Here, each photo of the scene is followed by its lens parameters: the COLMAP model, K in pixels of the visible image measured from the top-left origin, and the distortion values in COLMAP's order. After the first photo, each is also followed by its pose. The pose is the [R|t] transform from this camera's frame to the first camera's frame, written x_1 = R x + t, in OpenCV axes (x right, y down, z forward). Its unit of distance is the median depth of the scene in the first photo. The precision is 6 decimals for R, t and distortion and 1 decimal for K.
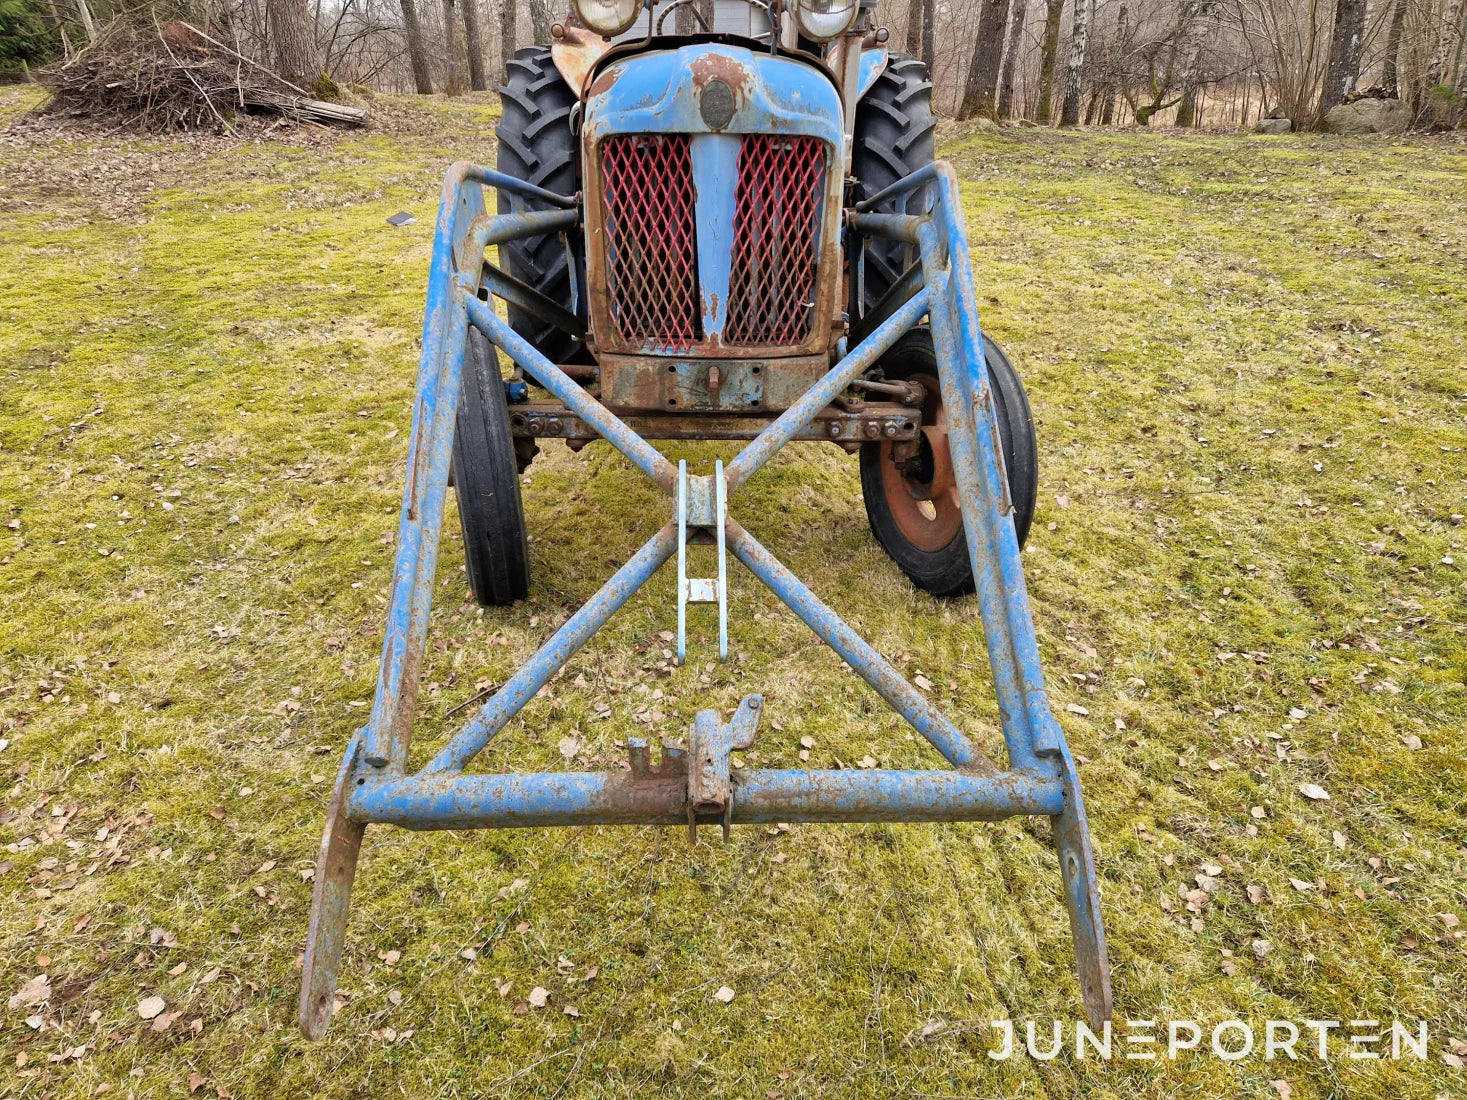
lens RADIAL K [[978.8, 0, 729.4], [0, 978.8, 546.4], [0, 0, 1]] dist [0.079326, -0.071160]
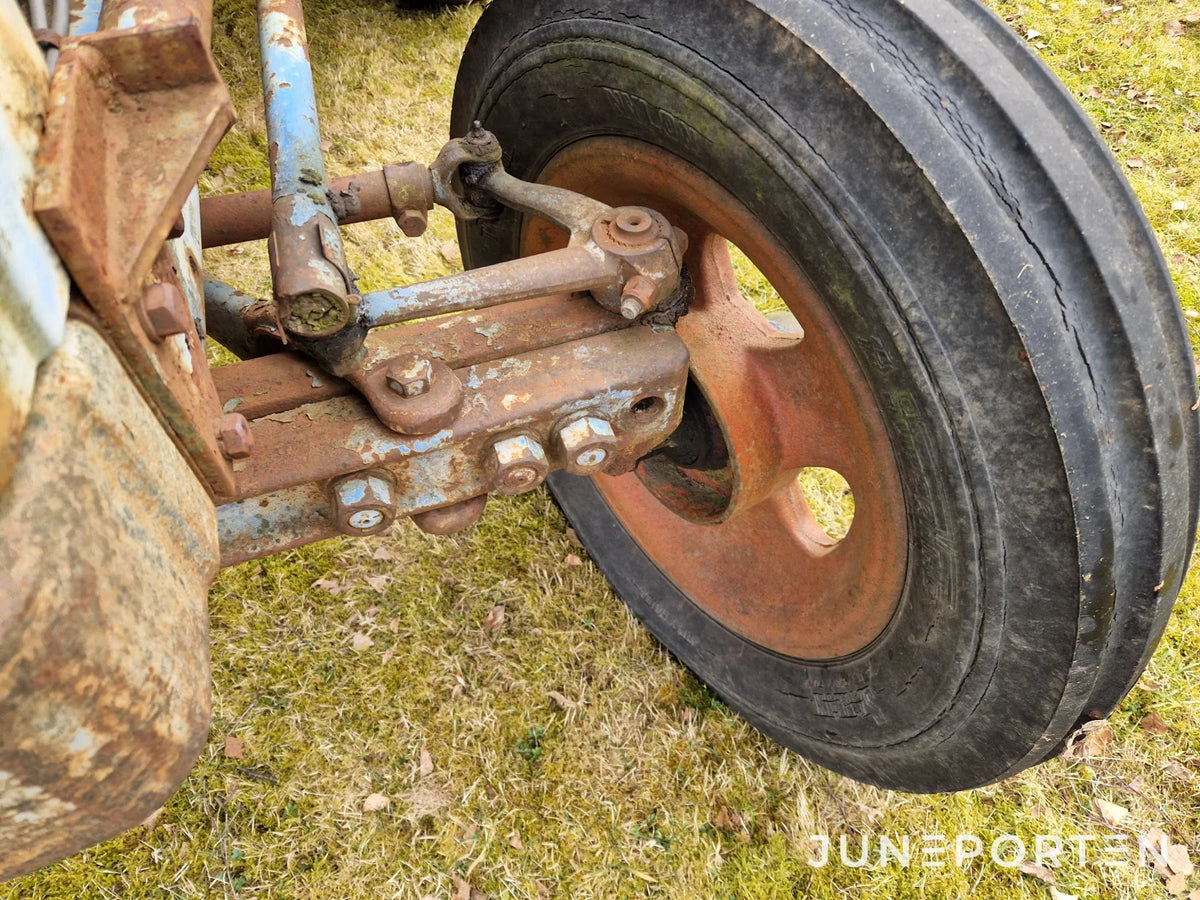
lens RADIAL K [[797.6, 0, 604.9], [0, 797.6, 438.6], [0, 0, 1]] dist [0.074077, -0.064836]
pose [[0.948728, -0.257473, 0.183367, 0.060774], [0.157771, 0.888390, 0.431128, -0.096139], [-0.273905, -0.380093, 0.883462, 0.377011]]
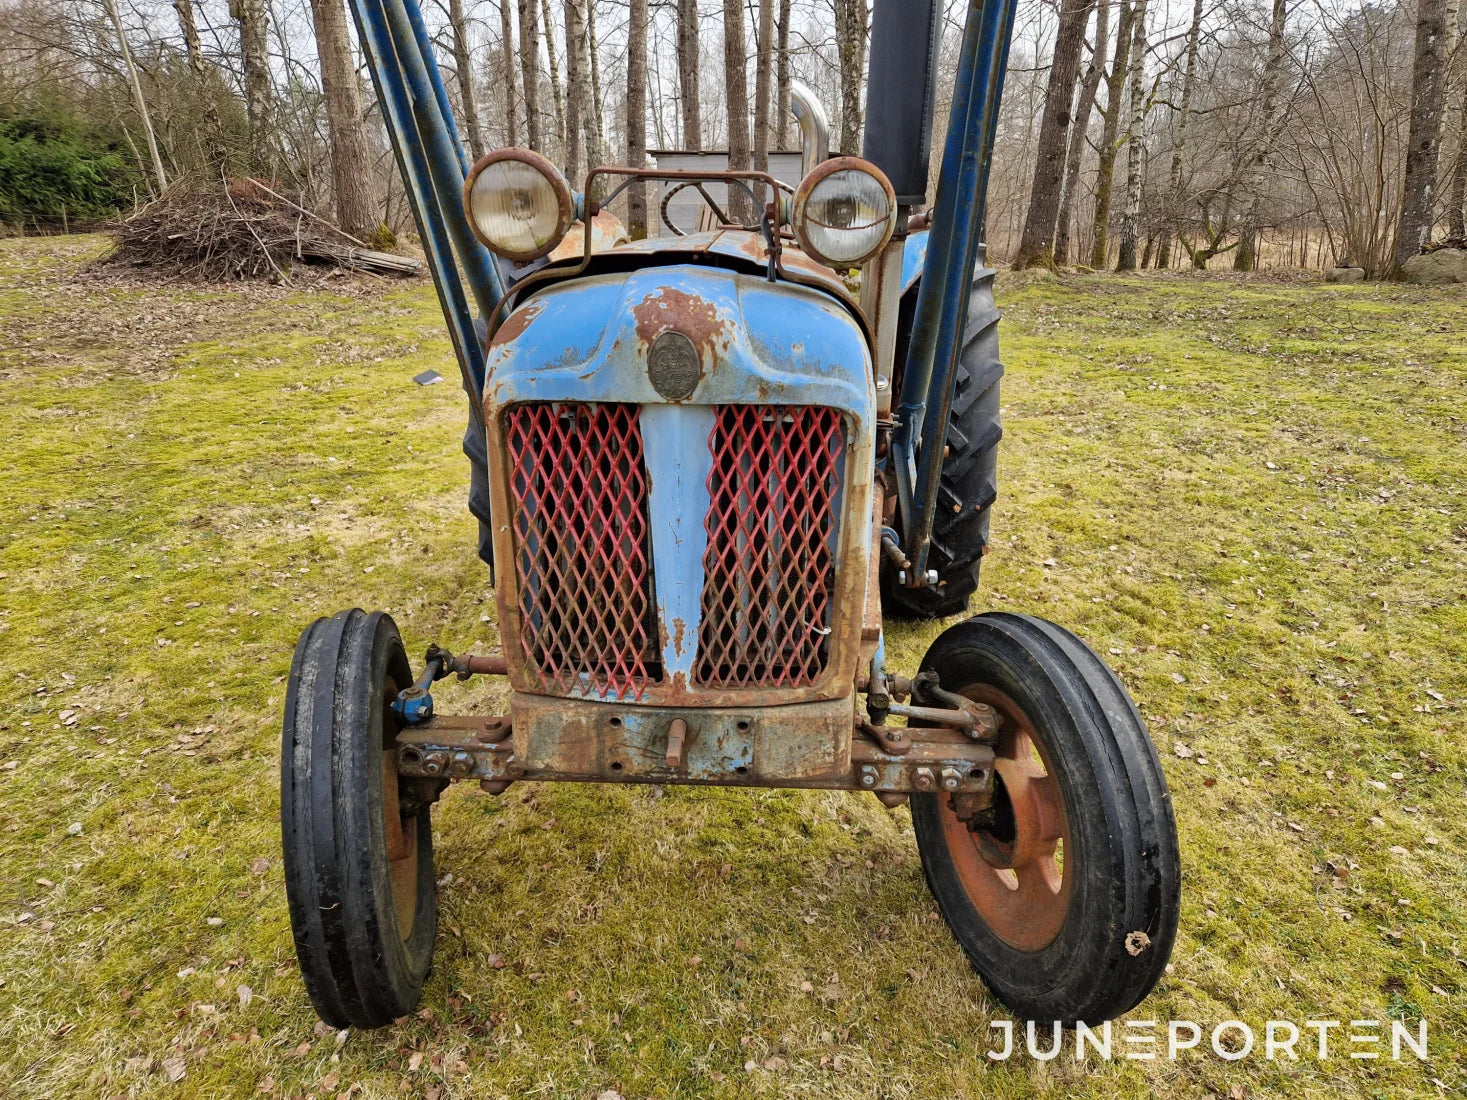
lens RADIAL K [[975.0, 0, 739.5], [0, 975.0, 536.0], [0, 0, 1]] dist [0.074077, -0.064836]
pose [[0.998751, 0.014974, -0.047661, 0.022230], [-0.020946, 0.991634, -0.127368, -0.090796], [0.045355, 0.128207, 0.990710, 0.136473]]
